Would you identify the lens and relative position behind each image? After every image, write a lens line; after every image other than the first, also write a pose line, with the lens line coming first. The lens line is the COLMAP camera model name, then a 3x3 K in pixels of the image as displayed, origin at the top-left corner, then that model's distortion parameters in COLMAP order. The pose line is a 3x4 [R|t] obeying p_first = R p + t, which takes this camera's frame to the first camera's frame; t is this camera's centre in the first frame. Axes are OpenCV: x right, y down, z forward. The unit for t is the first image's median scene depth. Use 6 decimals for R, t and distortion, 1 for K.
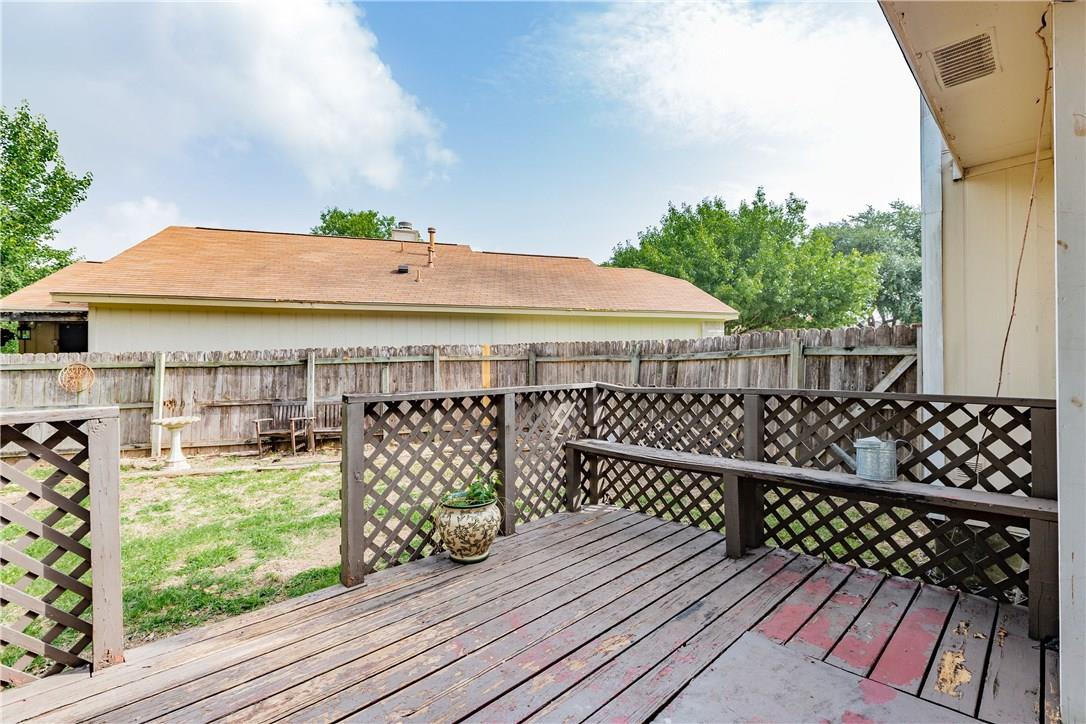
lens RADIAL K [[486.5, 0, 549.3], [0, 486.5, 360.0], [0, 0, 1]] dist [0.000352, -0.000600]
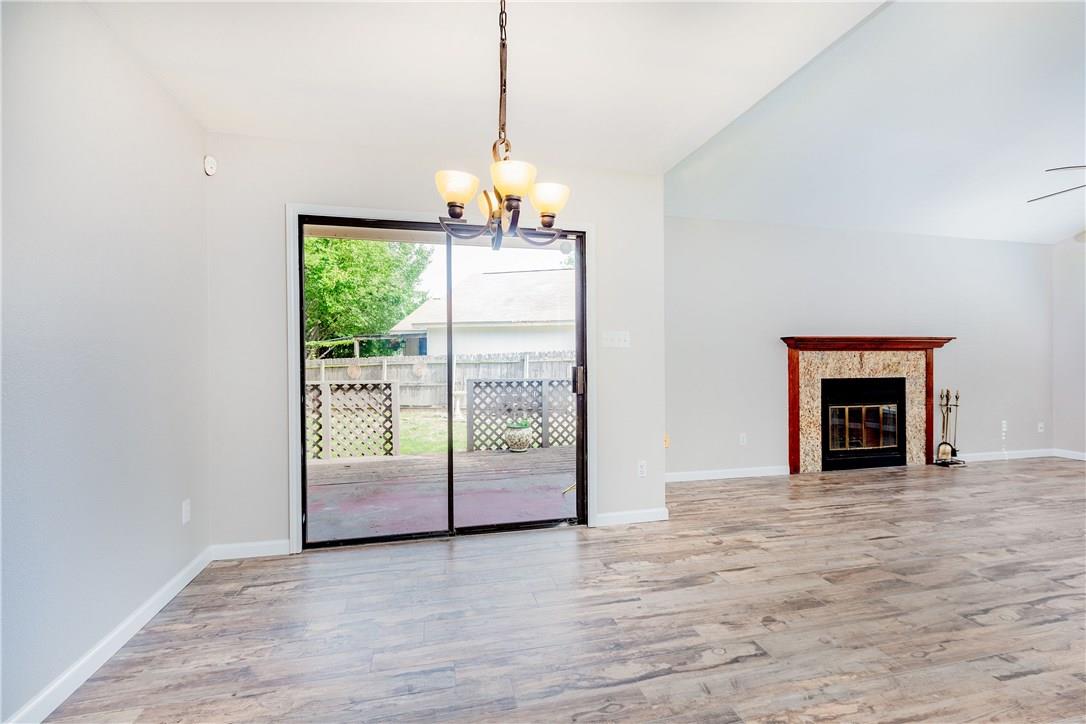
lens RADIAL K [[486.5, 0, 549.3], [0, 486.5, 360.0], [0, 0, 1]] dist [0.000352, -0.000600]
pose [[0.843931, 0.003854, -0.536438, 0.433816], [0.005178, 0.999869, 0.015330, -0.022208], [0.536426, -0.015715, 0.843801, -0.308524]]
